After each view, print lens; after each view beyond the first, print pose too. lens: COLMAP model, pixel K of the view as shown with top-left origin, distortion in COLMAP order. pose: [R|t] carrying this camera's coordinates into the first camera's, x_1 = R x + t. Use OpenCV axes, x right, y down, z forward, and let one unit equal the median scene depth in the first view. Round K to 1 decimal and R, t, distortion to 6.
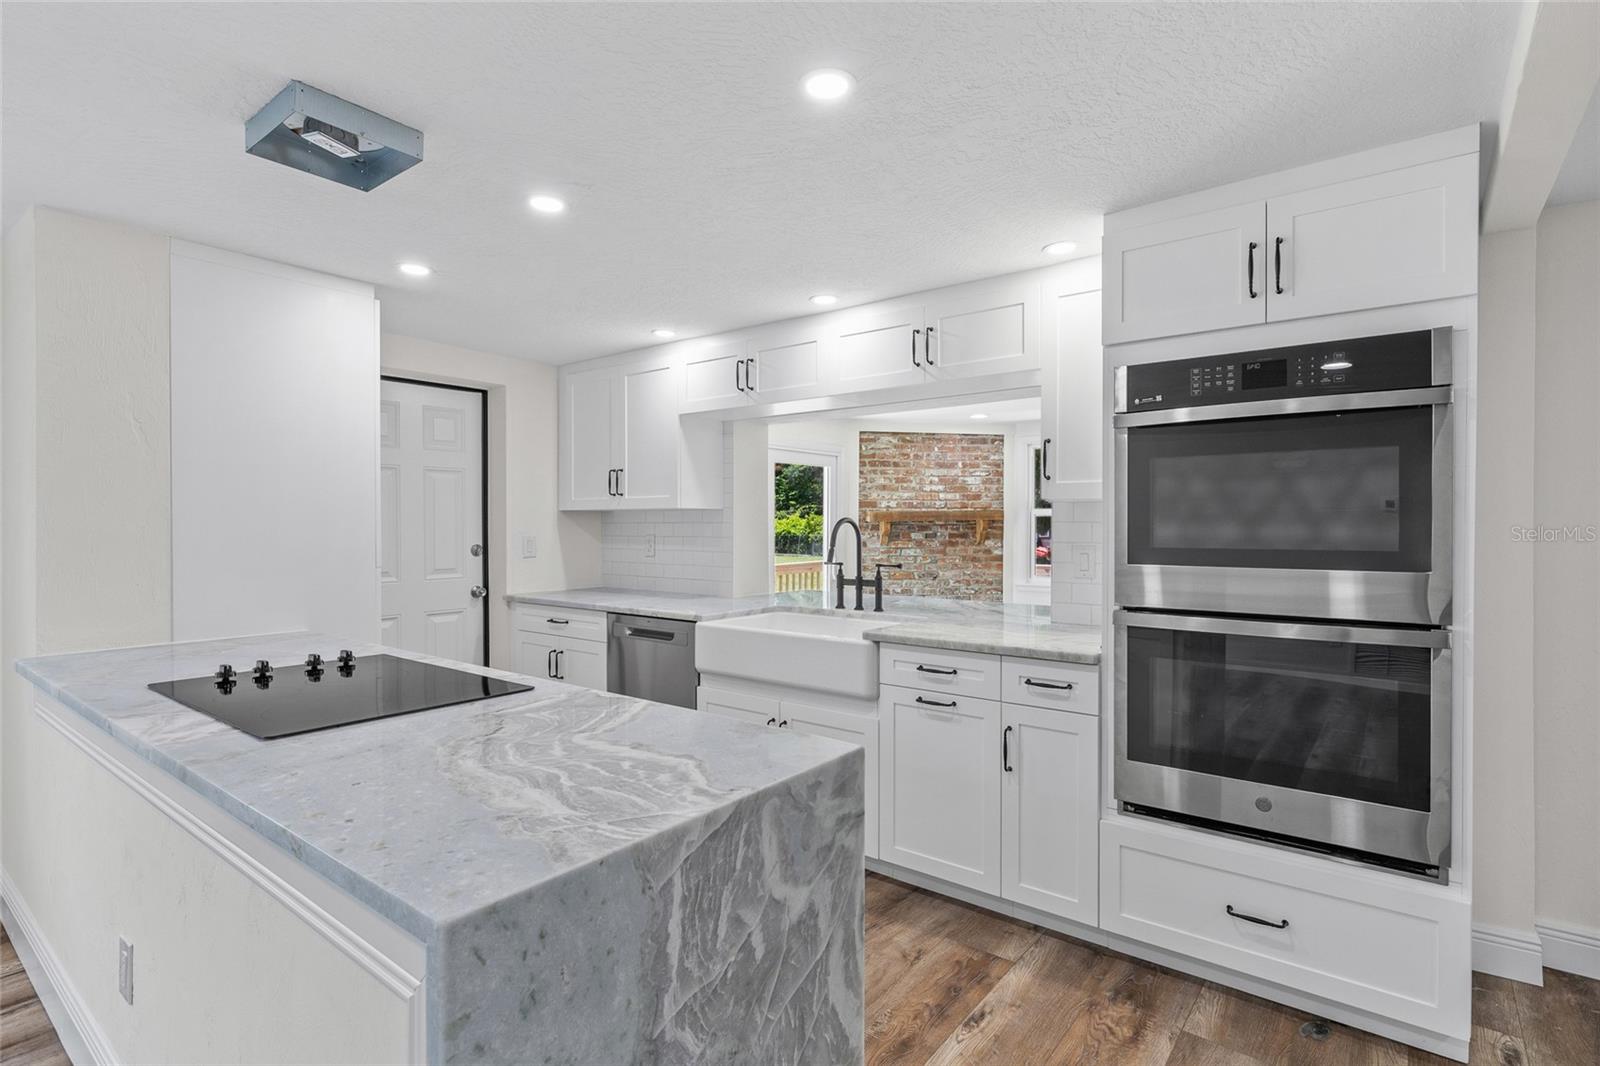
lens RADIAL K [[777.6, 0, 816.3], [0, 777.6, 532.7], [0, 0, 1]] dist [0.002884, 0.000415]
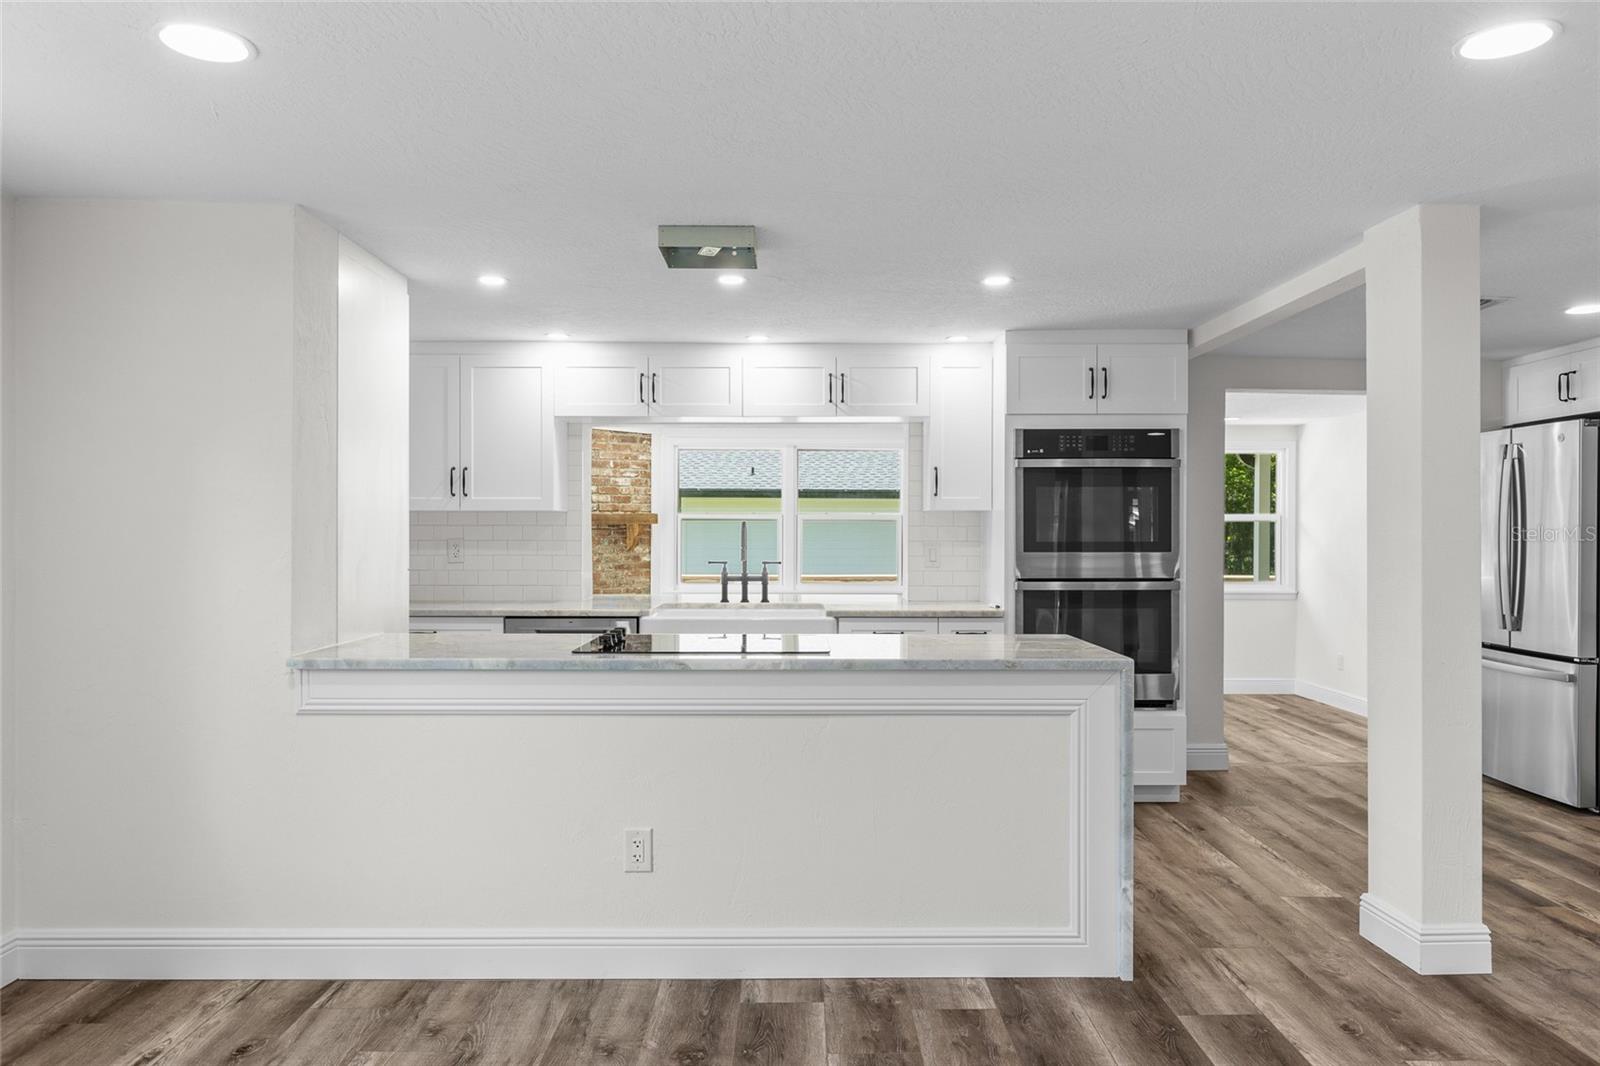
lens RADIAL K [[1094.2, 0, 800.0], [0, 1094.2, 533.0], [0, 0, 1]] dist [-0.004345, 0.000379]
pose [[0.794299, 0.000302, 0.607527, -0.729648], [0.005162, 0.999960, -0.007245, 0.007920], [-0.607505, 0.008891, 0.794266, -0.280221]]
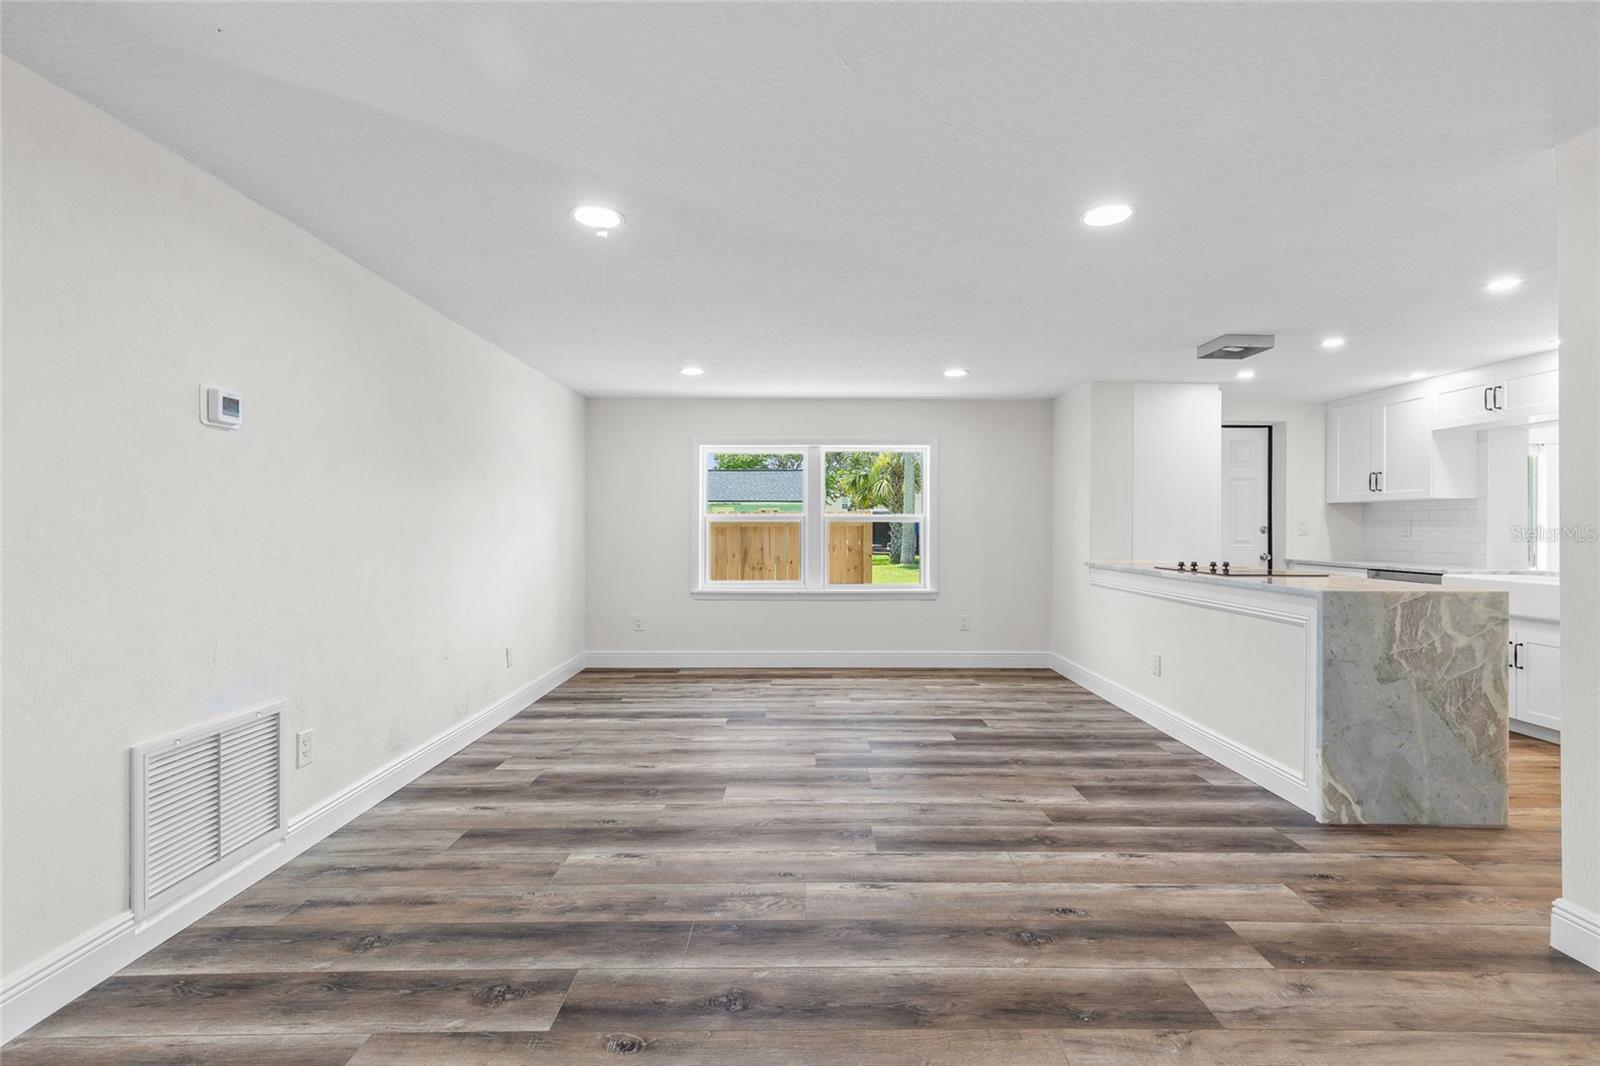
lens RADIAL K [[731.4, 0, 801.7], [0, 731.4, 522.4], [0, 0, 1]] dist [0.006057, -0.000735]
pose [[0.609094, -0.001496, -0.793096, 0.166450], [-0.014441, 0.999812, -0.012977, 0.042108], [0.792966, 0.019358, 0.608958, -0.643253]]
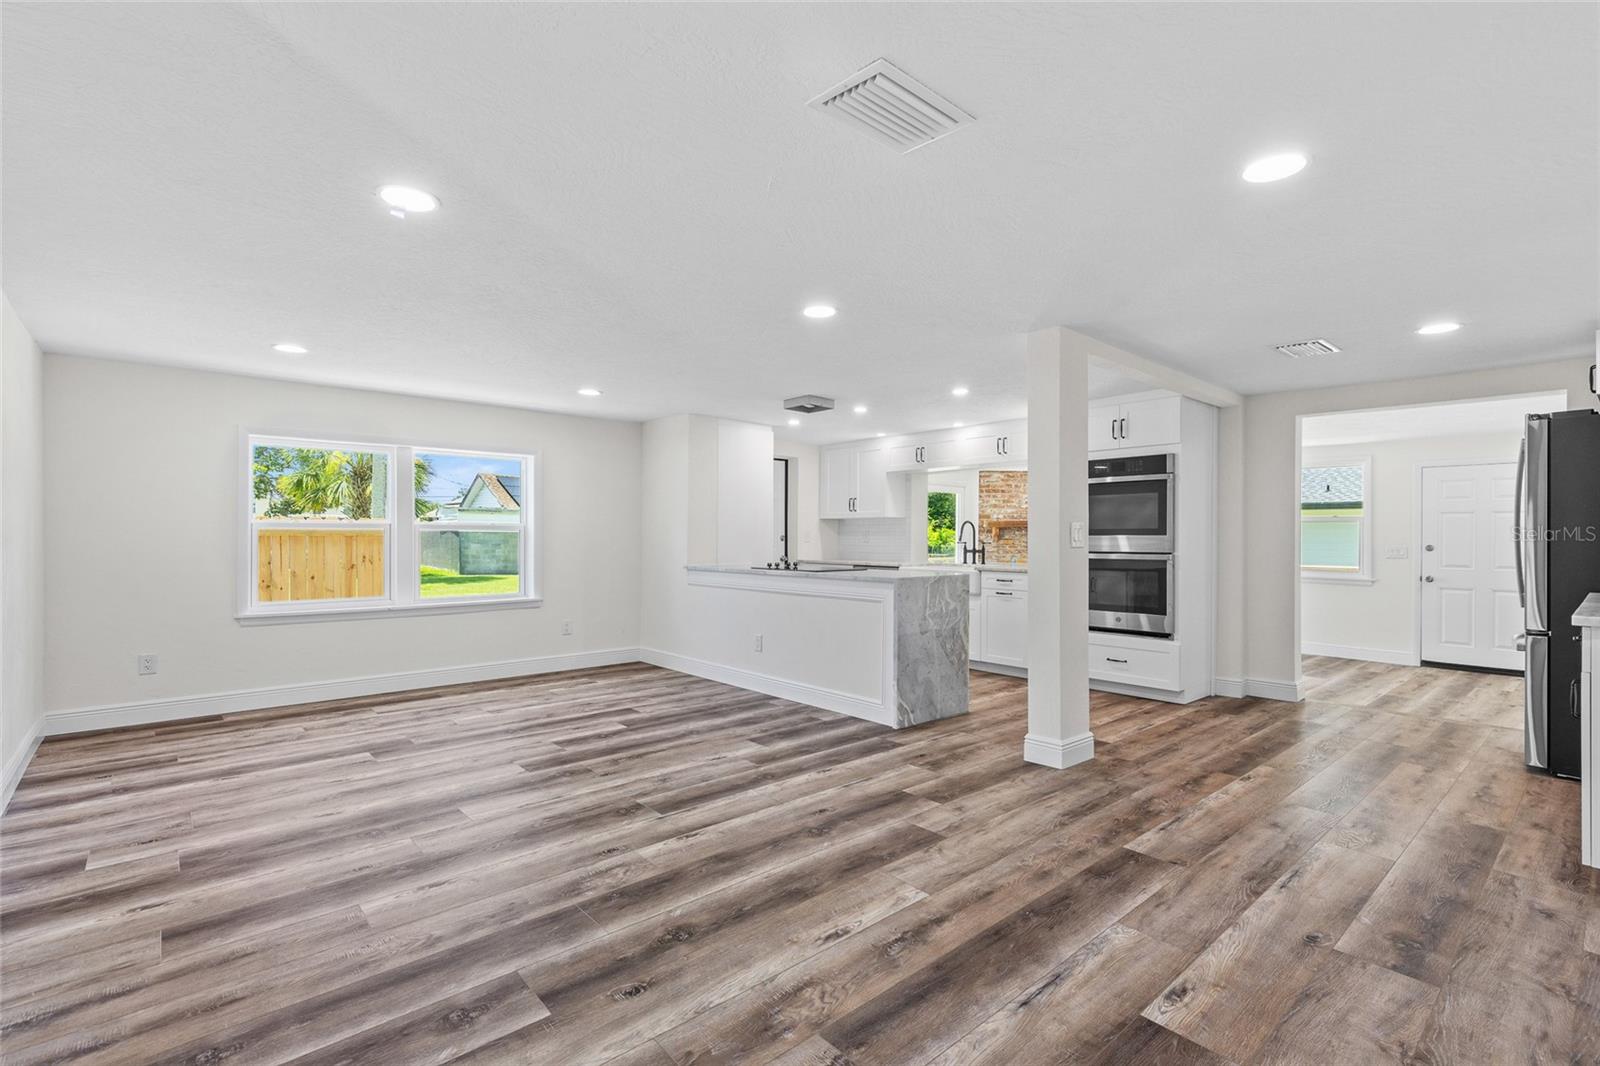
lens RADIAL K [[727.3, 0, 800.0], [0, 727.3, 533.0], [0, 0, 1]] dist [0.007144, -0.000753]
pose [[0.980400, 0.003410, -0.196988, -0.017298], [-0.007220, 0.999800, -0.018628, 0.046413], [0.196886, 0.019685, 0.980229, -0.896906]]
